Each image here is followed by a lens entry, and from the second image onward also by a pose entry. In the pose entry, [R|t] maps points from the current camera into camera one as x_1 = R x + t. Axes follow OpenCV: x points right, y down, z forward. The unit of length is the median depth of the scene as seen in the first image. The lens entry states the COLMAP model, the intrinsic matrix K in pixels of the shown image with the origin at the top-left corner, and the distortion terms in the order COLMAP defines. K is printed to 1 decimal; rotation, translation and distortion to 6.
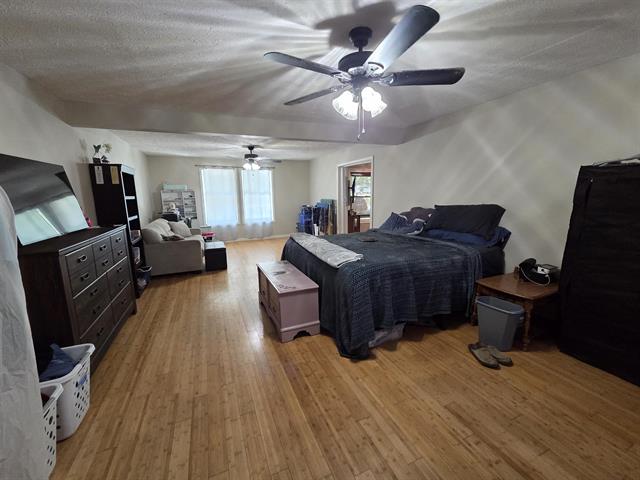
lens RADIAL K [[261.3, 0, 317.3], [0, 261.3, 239.8], [0, 0, 1]] dist [0.000855, 0.000087]
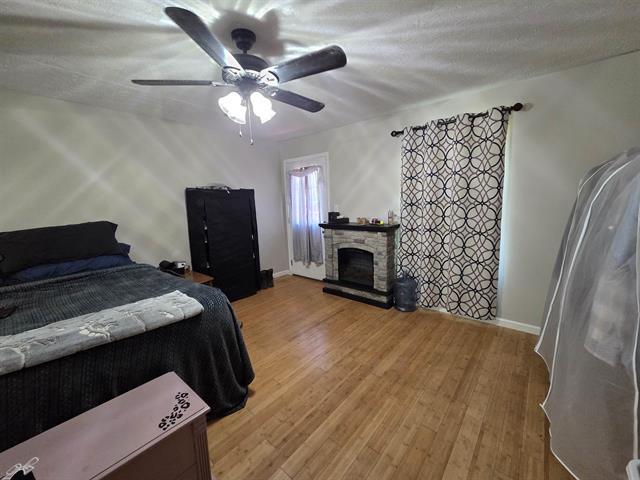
lens RADIAL K [[261.3, 0, 317.3], [0, 261.3, 239.8], [0, 0, 1]] dist [0.000855, 0.000087]
pose [[-0.435874, -0.111434, 0.893082, -0.842249], [0.199756, 0.955577, 0.216724, -0.211220], [-0.877560, 0.272863, -0.394252, 1.261301]]
